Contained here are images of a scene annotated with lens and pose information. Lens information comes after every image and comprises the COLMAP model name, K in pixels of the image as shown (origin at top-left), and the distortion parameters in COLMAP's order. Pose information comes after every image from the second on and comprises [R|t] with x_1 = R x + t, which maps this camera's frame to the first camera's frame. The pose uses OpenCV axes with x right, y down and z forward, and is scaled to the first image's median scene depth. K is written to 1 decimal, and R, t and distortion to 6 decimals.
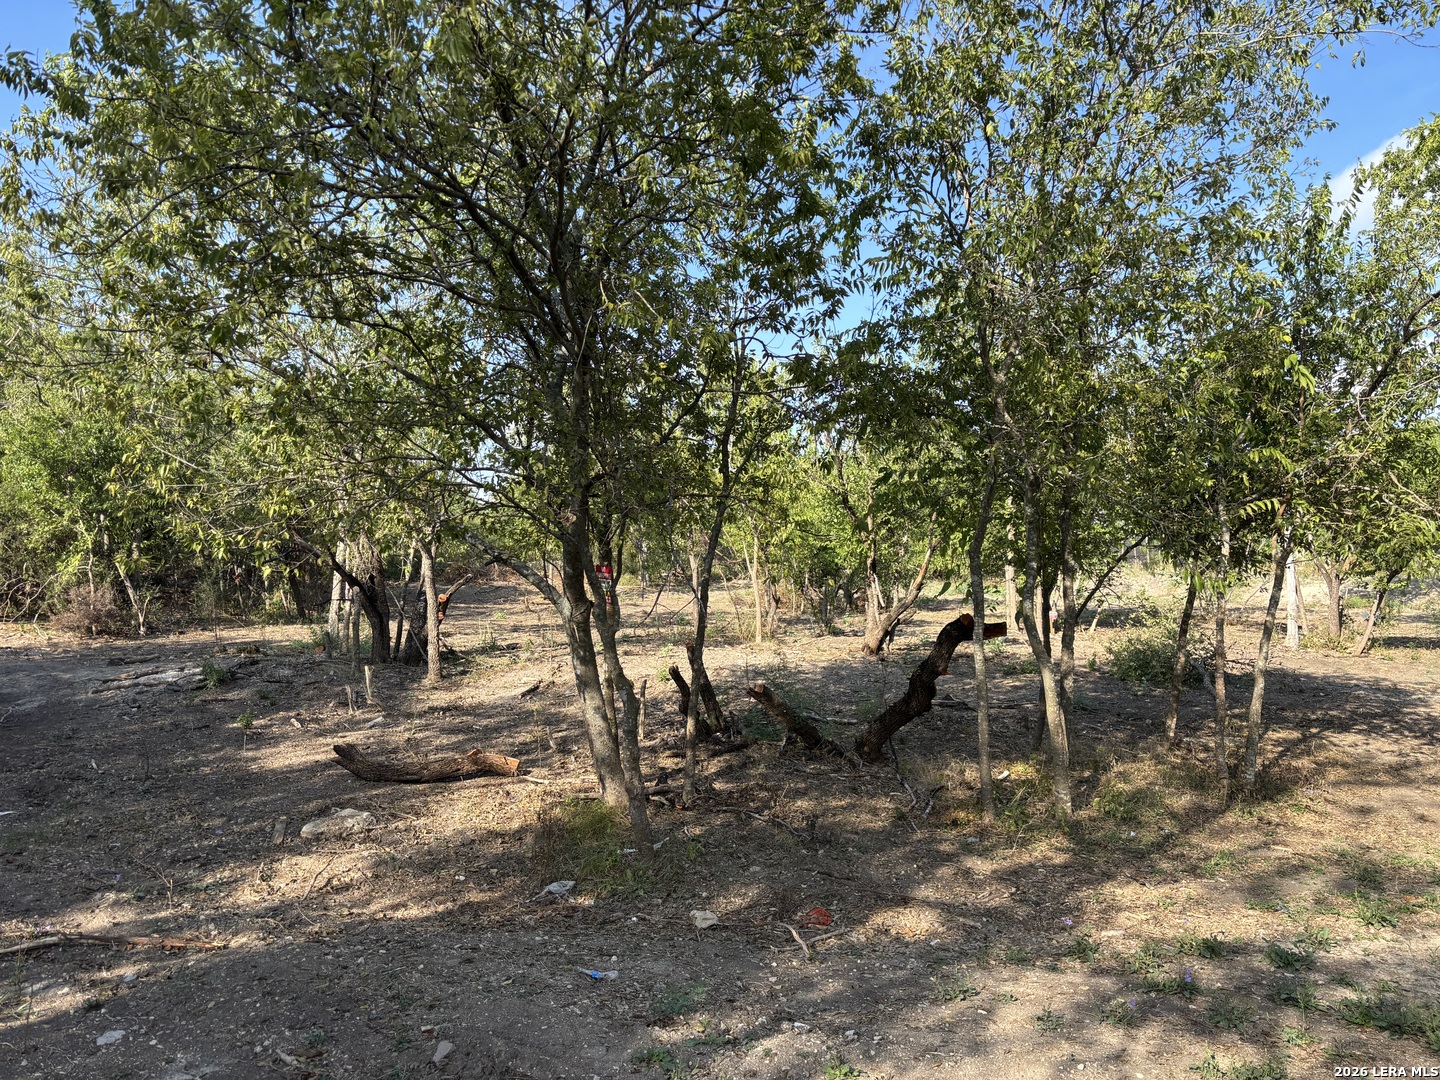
lens RADIAL K [[1080.8, 0, 714.5], [0, 1080.8, 543.6], [0, 0, 1]] dist [0.075039, -0.072030]
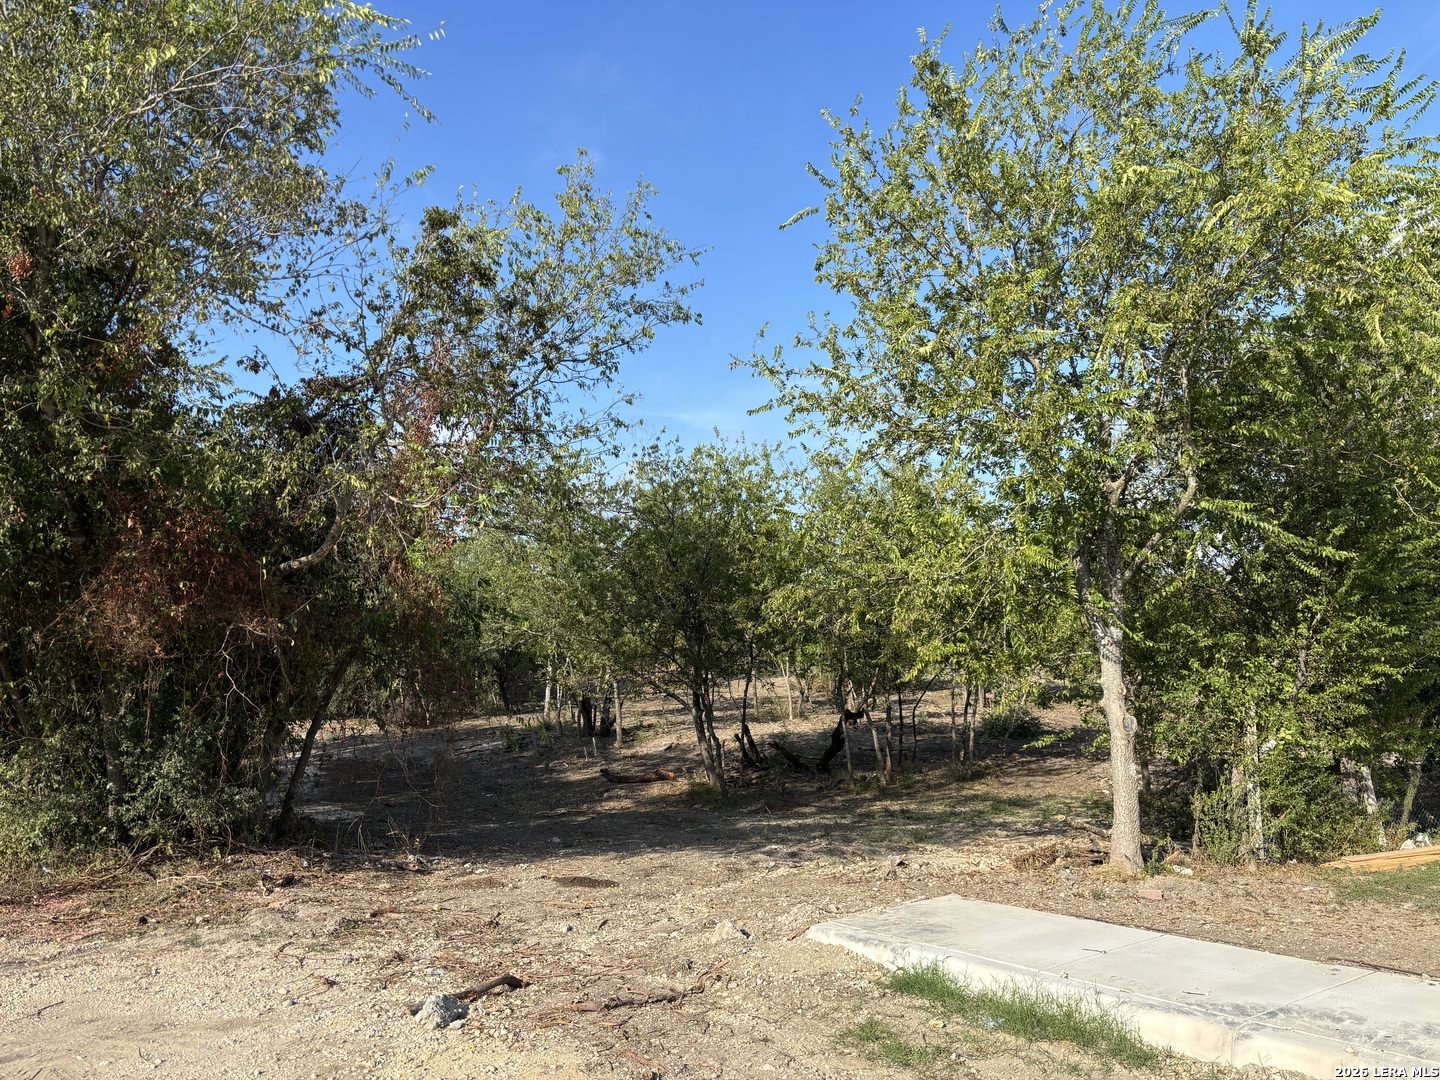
lens RADIAL K [[1080.8, 0, 722.9], [0, 1080.8, 538.4], [0, 0, 1]] dist [0.075039, -0.072030]
pose [[0.997048, -0.040167, -0.065438, 0.129191], [0.035619, 0.996964, -0.069232, -0.179493], [0.068020, 0.066697, 0.995452, -1.678490]]
